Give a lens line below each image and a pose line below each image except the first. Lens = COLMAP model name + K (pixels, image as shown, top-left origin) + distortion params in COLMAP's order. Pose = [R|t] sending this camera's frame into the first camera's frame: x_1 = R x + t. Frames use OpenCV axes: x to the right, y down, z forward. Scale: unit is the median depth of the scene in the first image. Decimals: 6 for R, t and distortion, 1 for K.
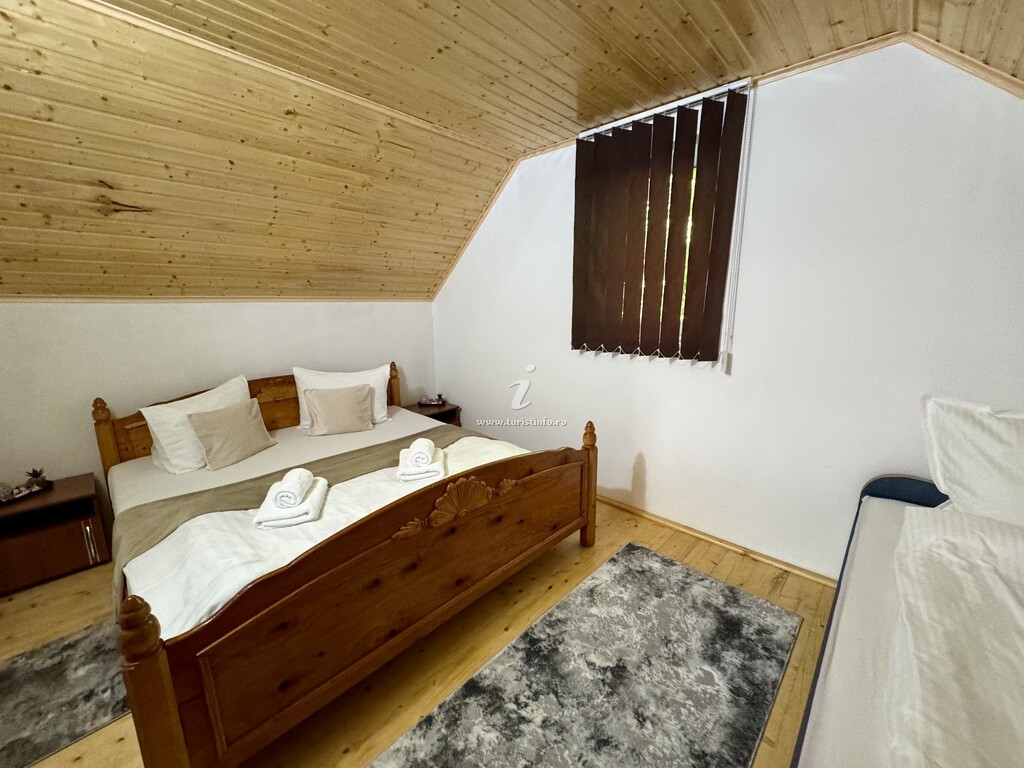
lens RADIAL K [[407.2, 0, 512.2], [0, 407.2, 383.4], [0, 0, 1]] dist [-0.002038, 0.000344]
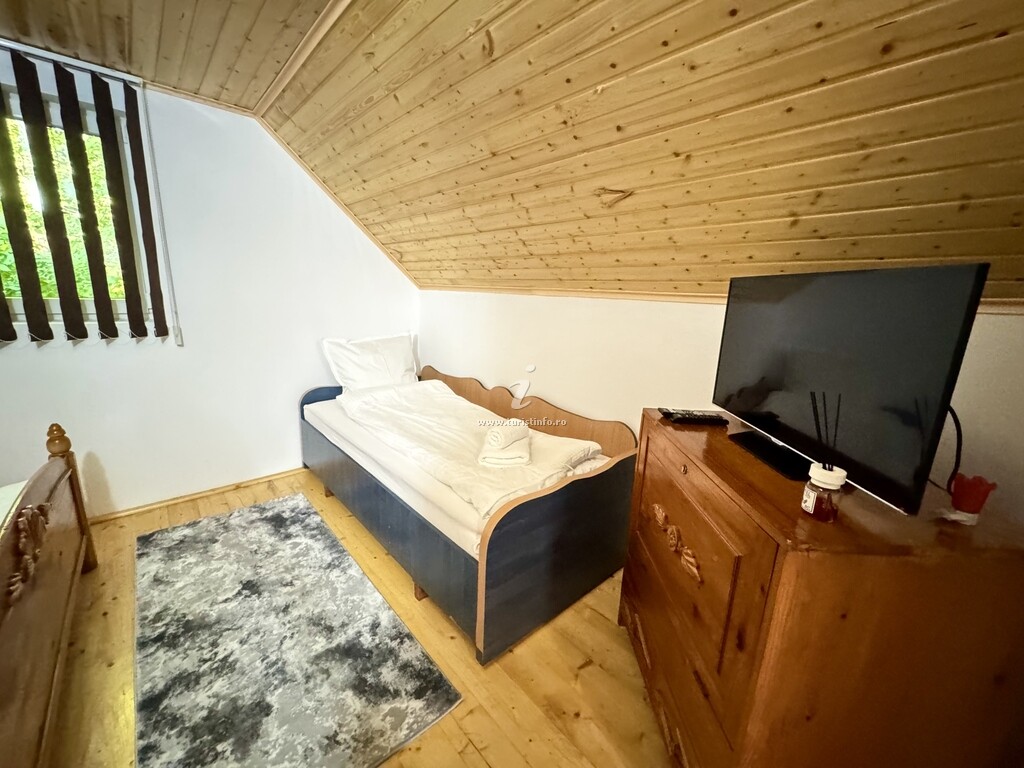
lens RADIAL K [[407.2, 0, 512.0], [0, 407.2, 383.8], [0, 0, 1]] dist [-0.002038, 0.000344]
pose [[0.068565, -0.210838, 0.975113, -0.684728], [0.162307, 0.966749, 0.197617, 0.005425], [-0.984355, 0.144718, 0.100506, 0.004878]]
